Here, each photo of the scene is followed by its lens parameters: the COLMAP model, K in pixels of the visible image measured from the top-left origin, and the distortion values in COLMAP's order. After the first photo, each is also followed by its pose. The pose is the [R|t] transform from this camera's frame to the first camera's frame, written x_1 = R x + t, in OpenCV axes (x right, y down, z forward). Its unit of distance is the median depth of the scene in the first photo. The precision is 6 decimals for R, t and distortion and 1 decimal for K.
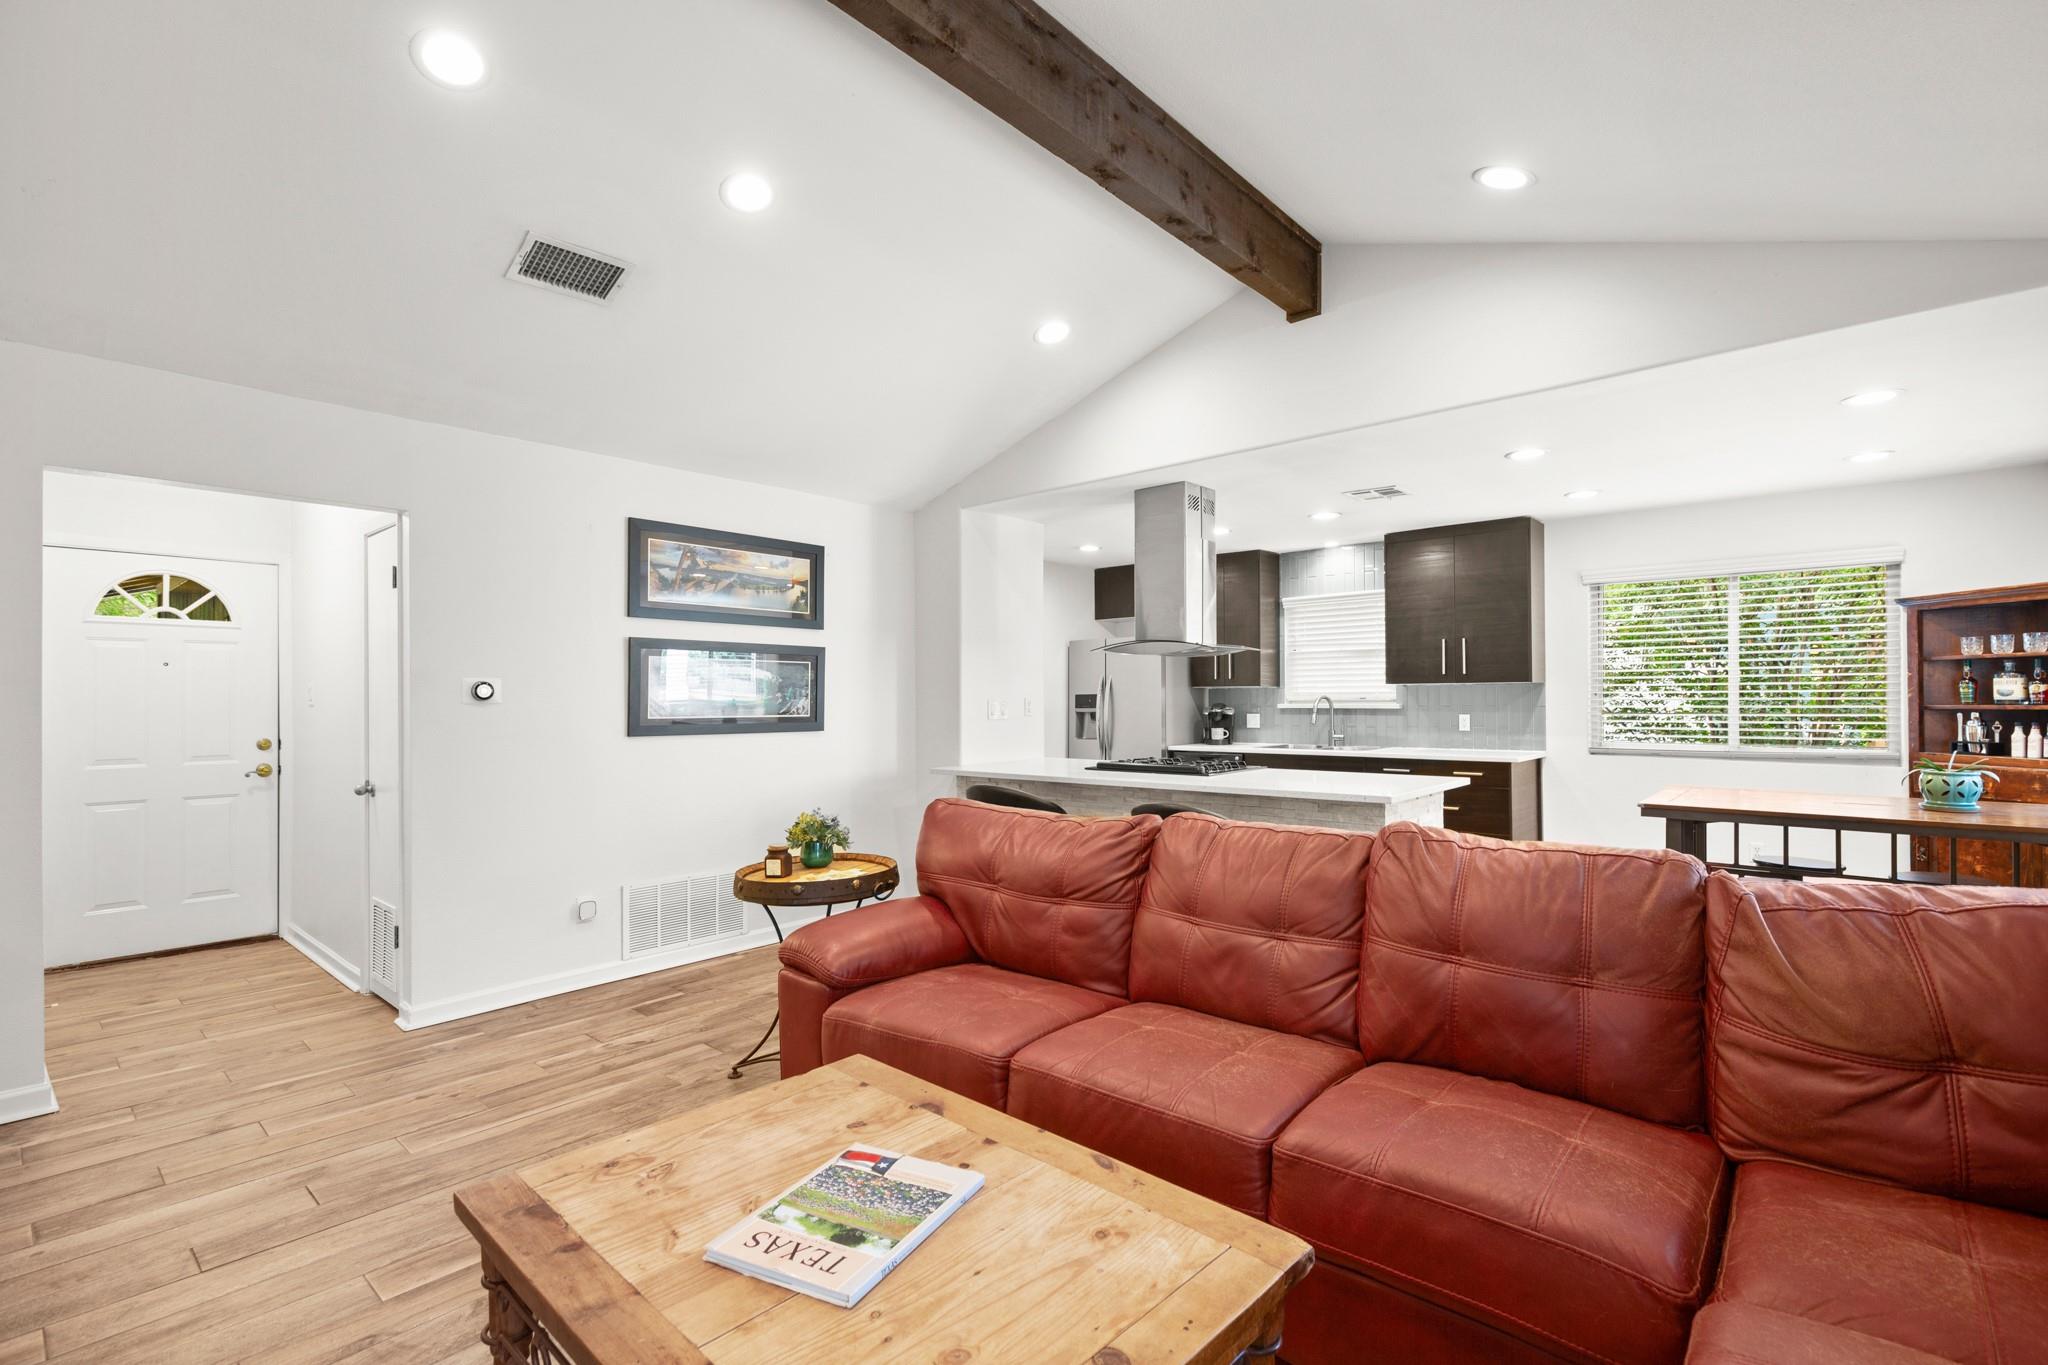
lens RADIAL K [[935.0, 0, 1035.7], [0, 935.0, 688.5], [0, 0, 1]] dist [-0.001659, -0.000076]
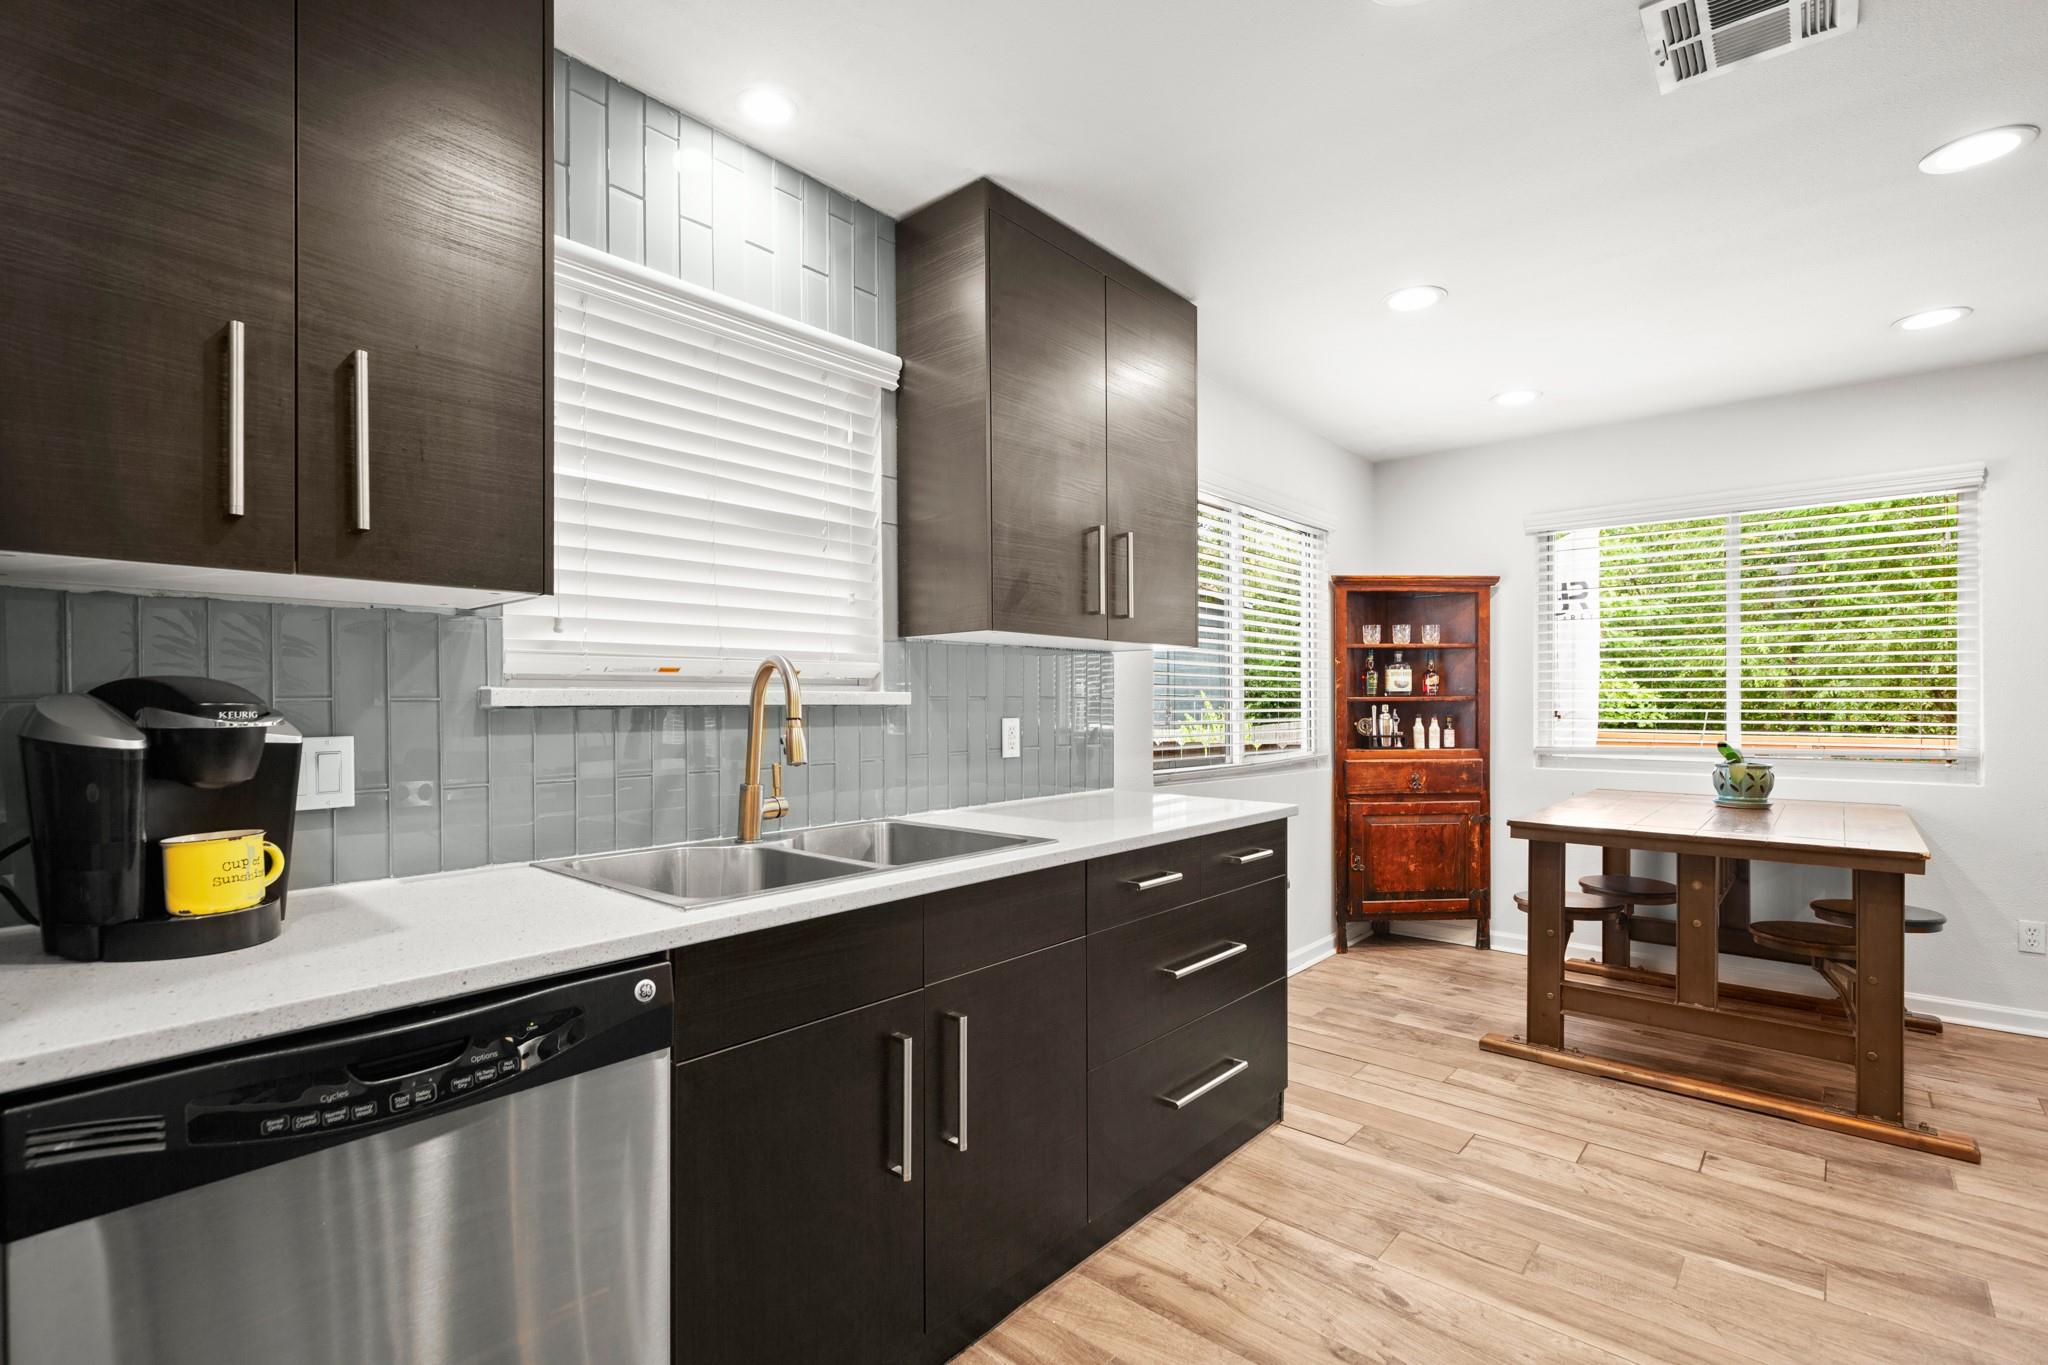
lens RADIAL K [[934.7, 0, 1038.9], [0, 934.7, 700.0], [0, 0, 1]] dist [0.001923, -0.000160]
pose [[-0.020026, 0.007511, 0.999771, 0.047427], [-0.009834, 0.999922, -0.007709, 0.025739], [-0.999751, -0.009986, -0.019951, 1.117402]]
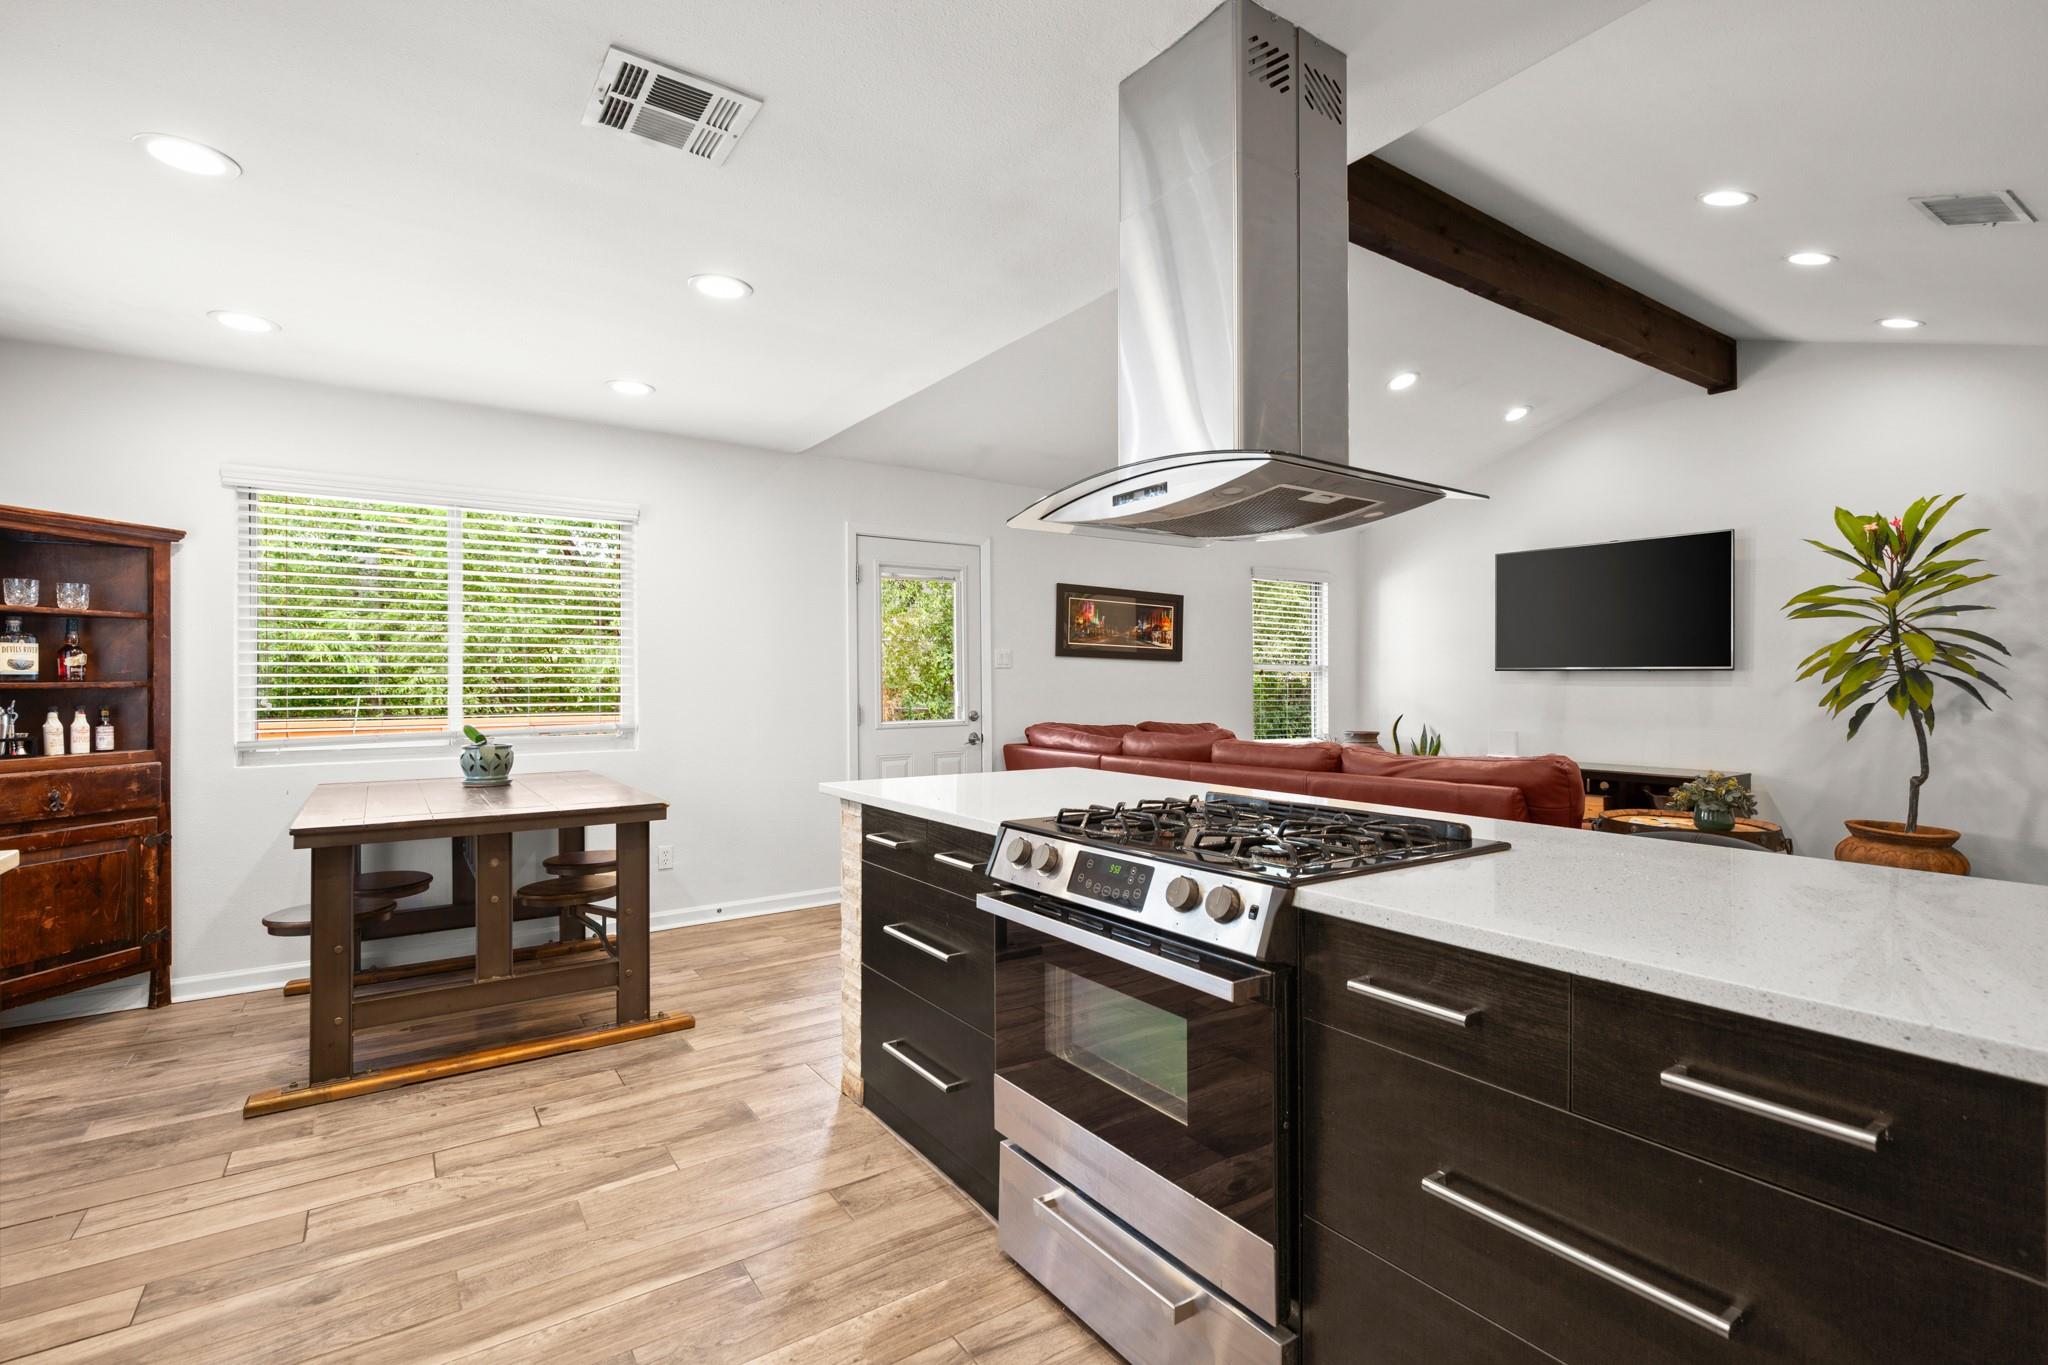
lens RADIAL K [[944.7, 0, 1037.7], [0, 944.7, 677.5], [0, 0, 1]] dist [0.002029, 0.000043]
pose [[-0.973138, 0.012100, 0.229903, 0.121882], [0.008218, 0.999807, -0.017836, 0.025885], [-0.230075, -0.015468, -0.973050, 1.198887]]
